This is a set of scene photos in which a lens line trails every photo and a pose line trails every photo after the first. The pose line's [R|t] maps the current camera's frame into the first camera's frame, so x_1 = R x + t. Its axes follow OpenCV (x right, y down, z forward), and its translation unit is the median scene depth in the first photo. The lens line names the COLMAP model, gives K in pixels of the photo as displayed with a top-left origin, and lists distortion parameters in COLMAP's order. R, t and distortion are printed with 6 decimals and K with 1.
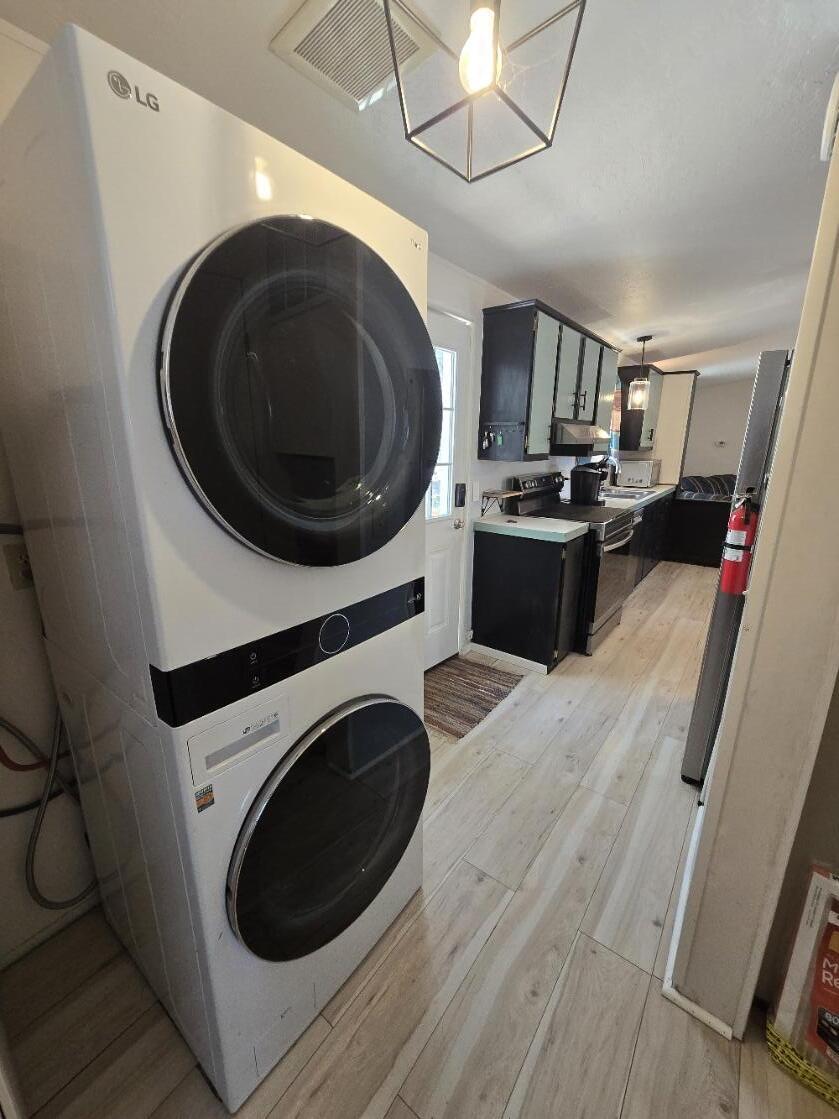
lens RADIAL K [[455.7, 0, 419.5], [0, 455.7, 559.5], [0, 0, 1]] dist [-0.000405, -0.000016]
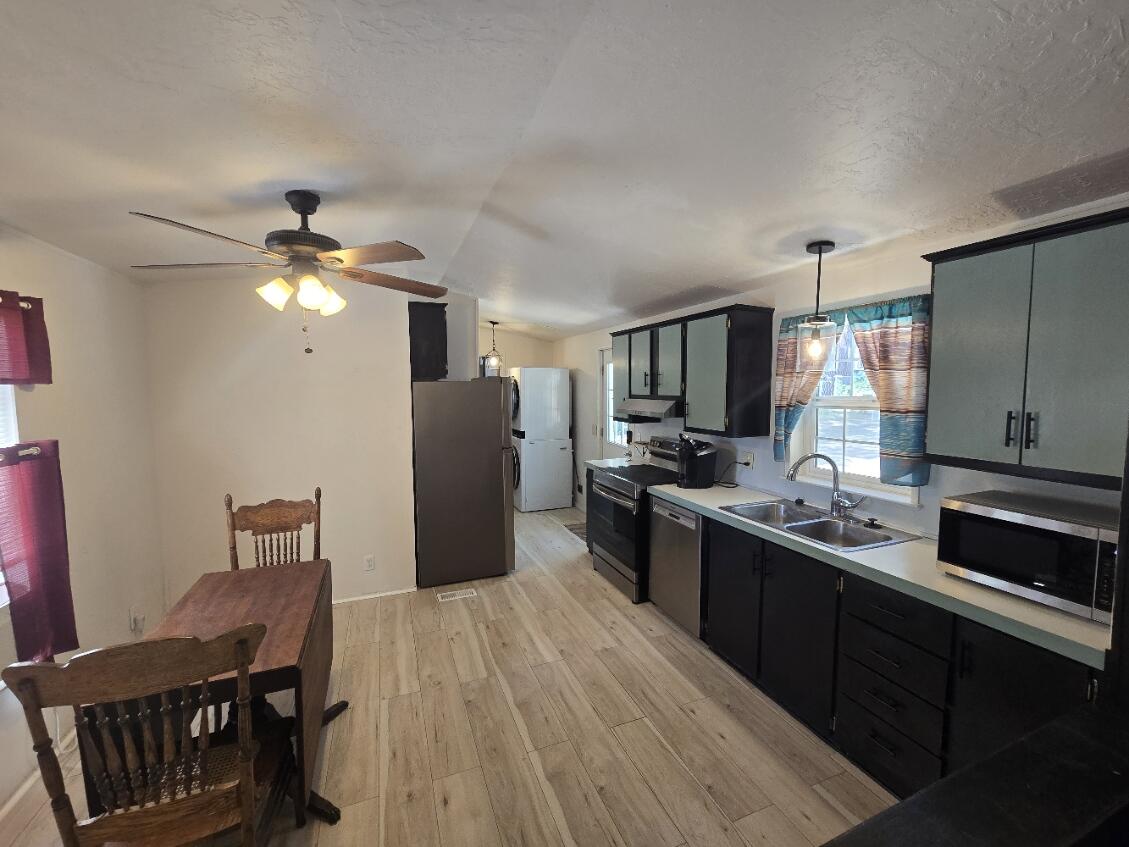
lens RADIAL K [[469.0, 0, 564.5], [0, 469.0, 423.5], [0, 0, 1]] dist [0.013927, -0.000020]
pose [[-0.521482, 0.064788, -0.850799, 1.576571], [-0.211670, 0.956123, 0.202547, -0.455147], [0.826591, 0.285713, -0.484887, 1.496000]]
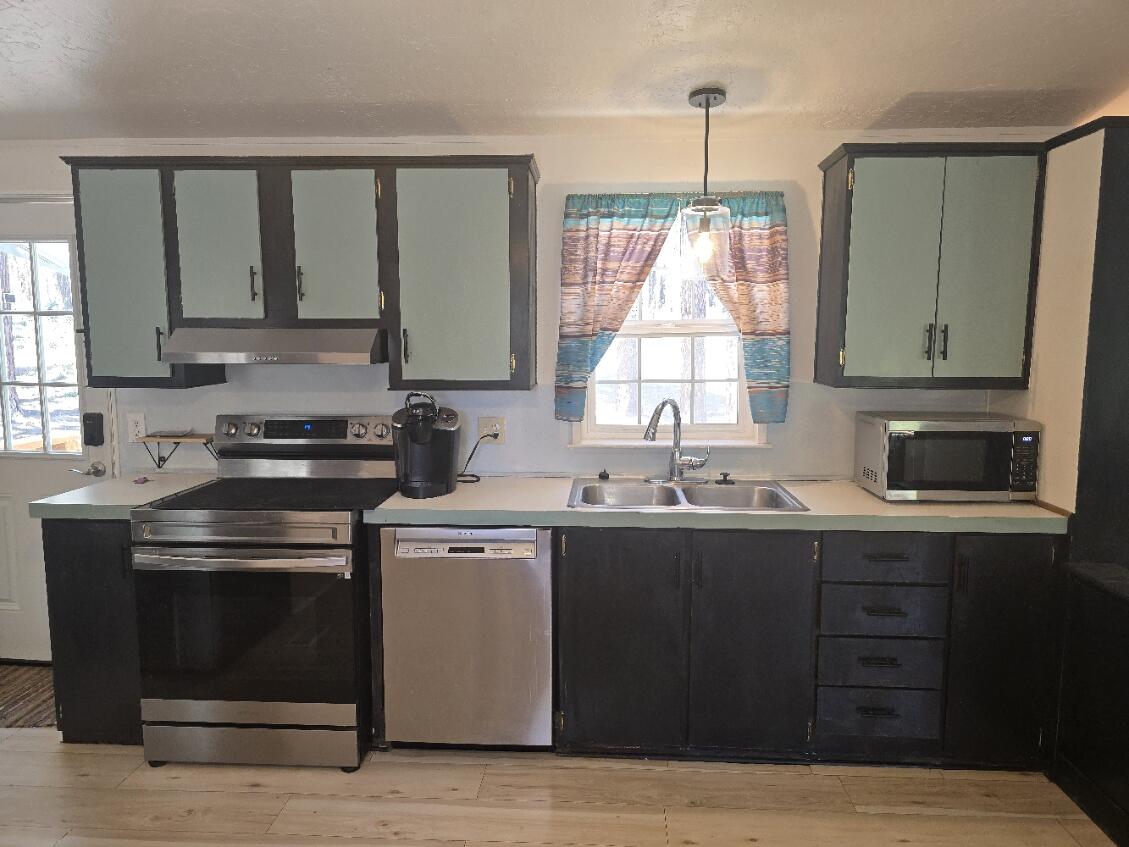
lens RADIAL K [[762.1, 0, 564.5], [0, 762.1, 423.5], [0, 0, 1]] dist [0.038646, -0.000361]
pose [[0.559694, 0.087603, -0.824056, 1.345309], [-0.205149, 0.978092, -0.035358, -0.233659], [0.802905, 0.188844, 0.565404, 0.825403]]
